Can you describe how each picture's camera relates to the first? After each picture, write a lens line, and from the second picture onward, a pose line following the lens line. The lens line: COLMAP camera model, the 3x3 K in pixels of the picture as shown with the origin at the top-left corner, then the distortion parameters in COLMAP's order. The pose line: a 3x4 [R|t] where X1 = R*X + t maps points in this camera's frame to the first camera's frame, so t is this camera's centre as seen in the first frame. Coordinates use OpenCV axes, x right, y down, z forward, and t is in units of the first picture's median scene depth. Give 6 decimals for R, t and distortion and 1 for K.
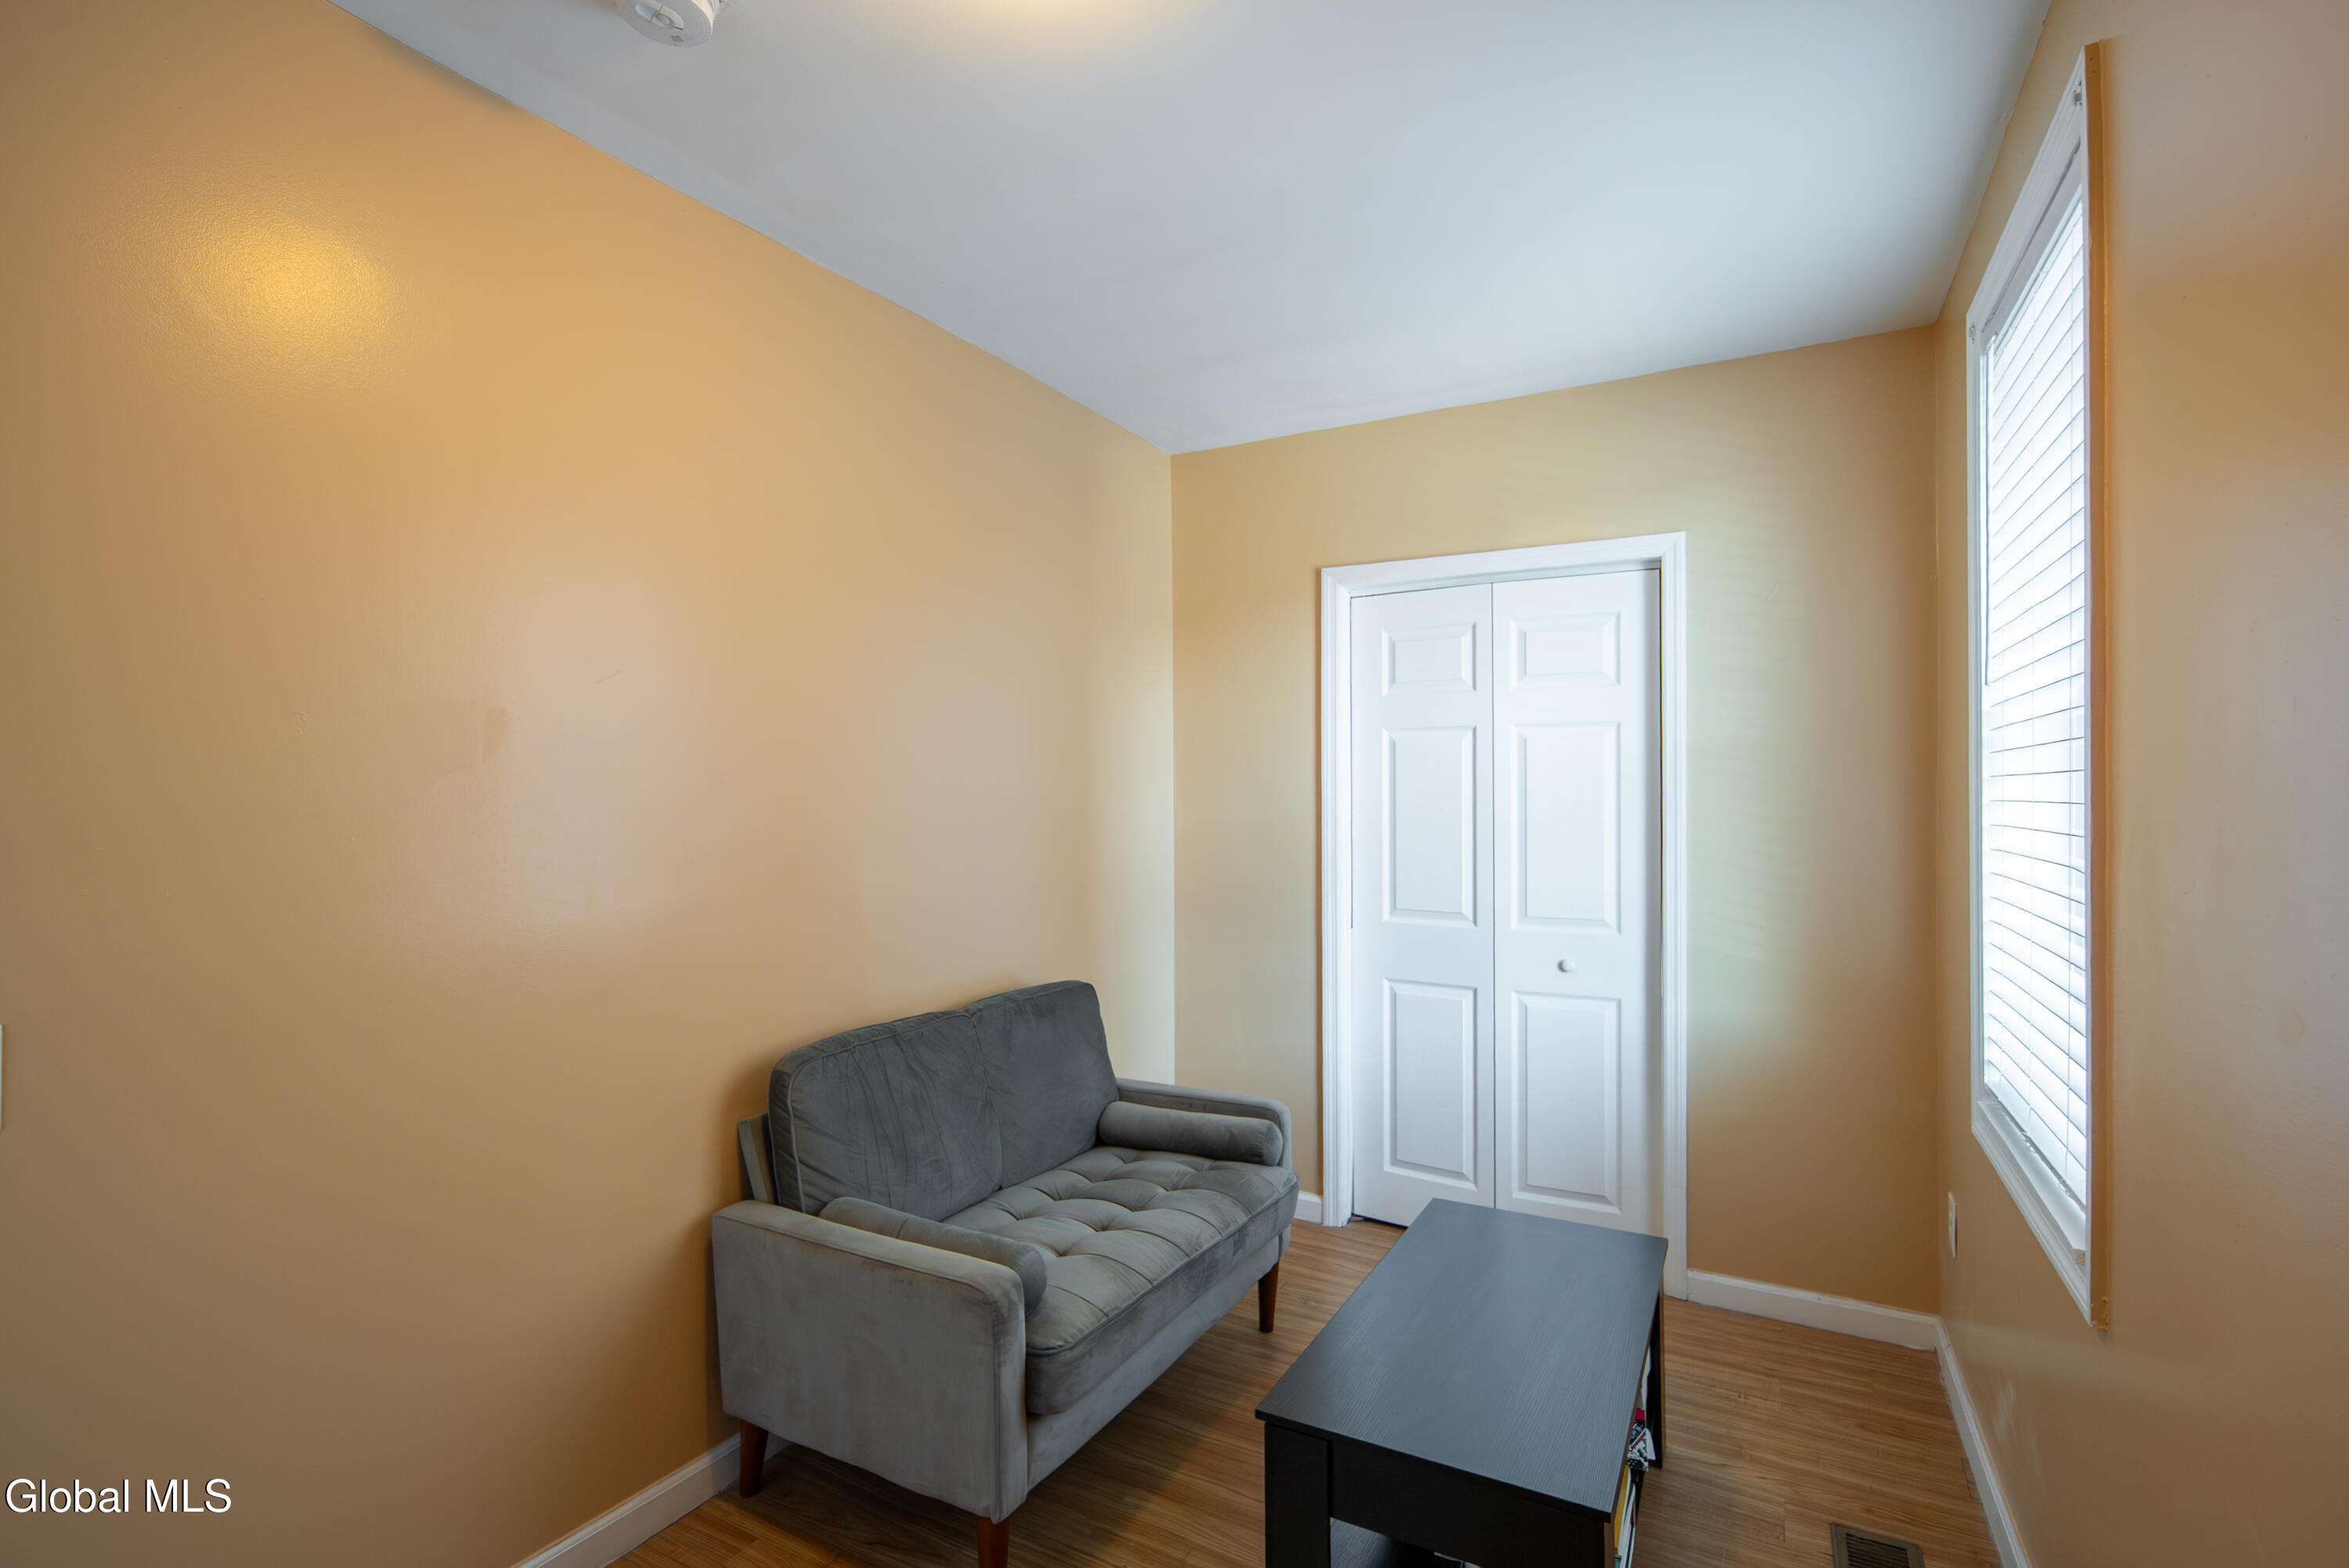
lens RADIAL K [[1045.0, 0, 1181.0], [0, 1045.0, 787.6], [0, 0, 1]] dist [0.000598, -0.000259]
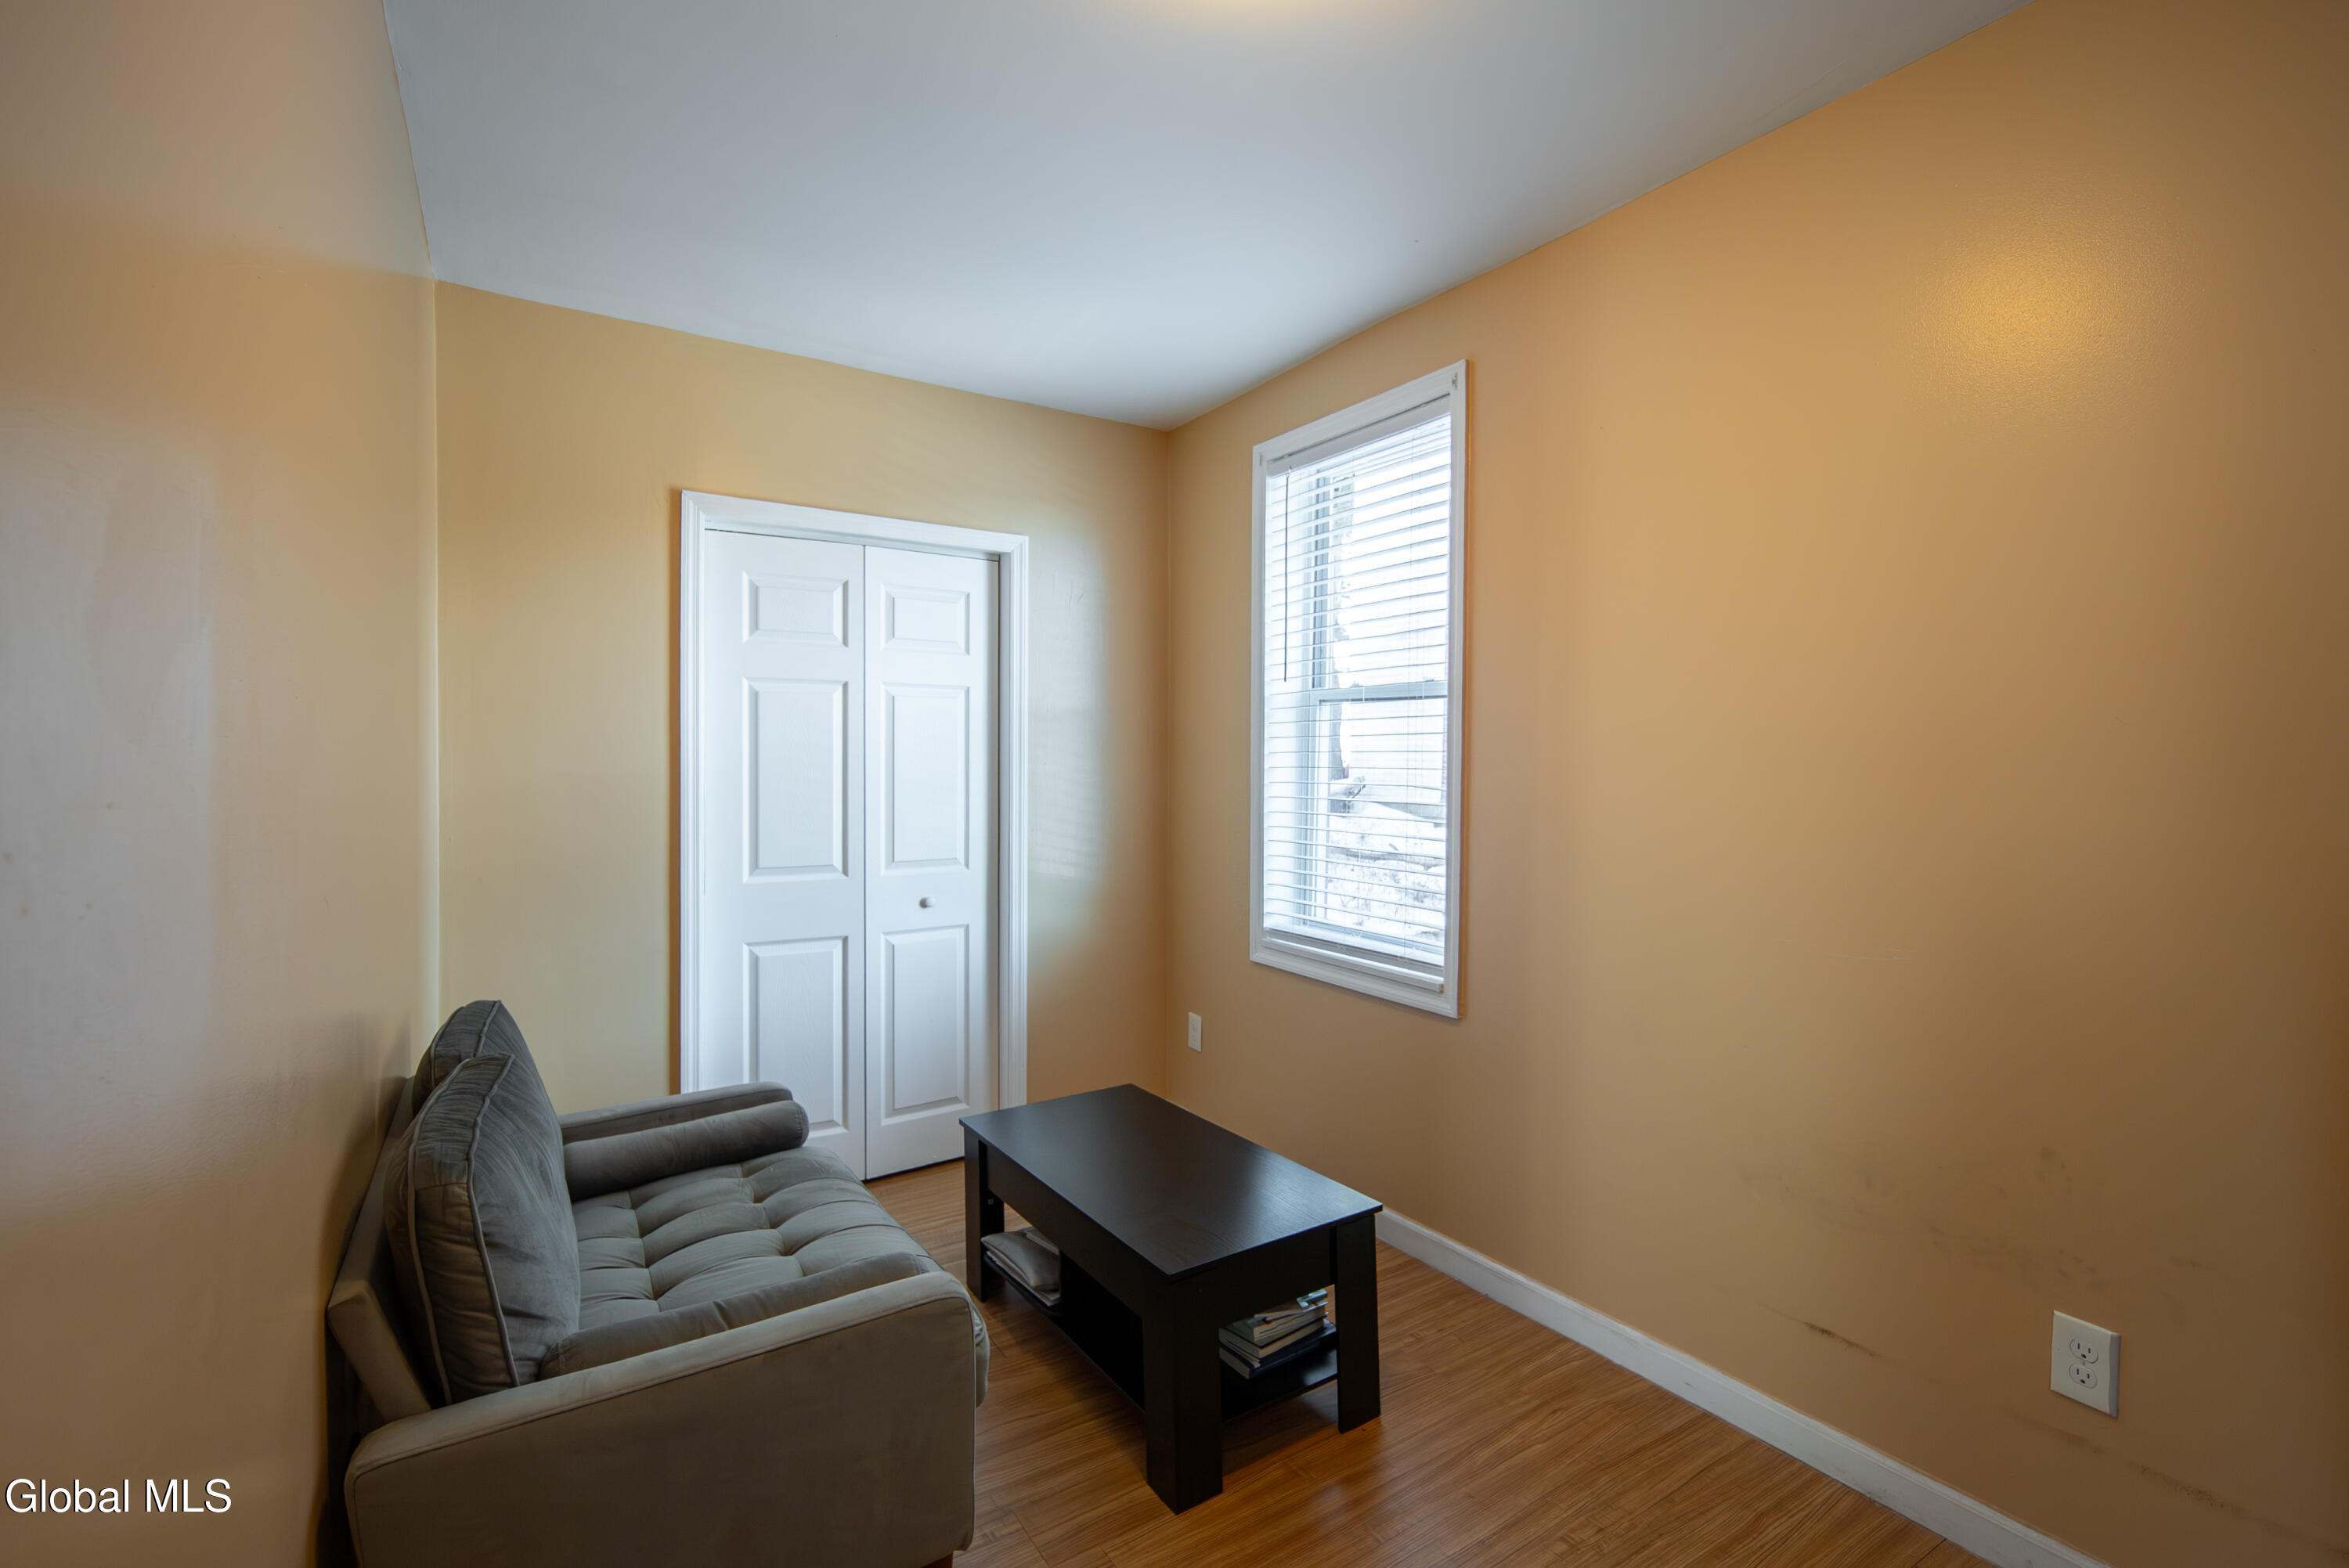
lens RADIAL K [[1044.1, 0, 1178.7], [0, 1044.1, 767.8], [0, 0, 1]] dist [-0.000880, 0.000401]
pose [[0.482491, -0.006365, 0.875878, -0.469416], [-0.006248, 0.999923, 0.010708, 0.013255], [-0.875879, -0.010639, 0.482414, 0.224752]]
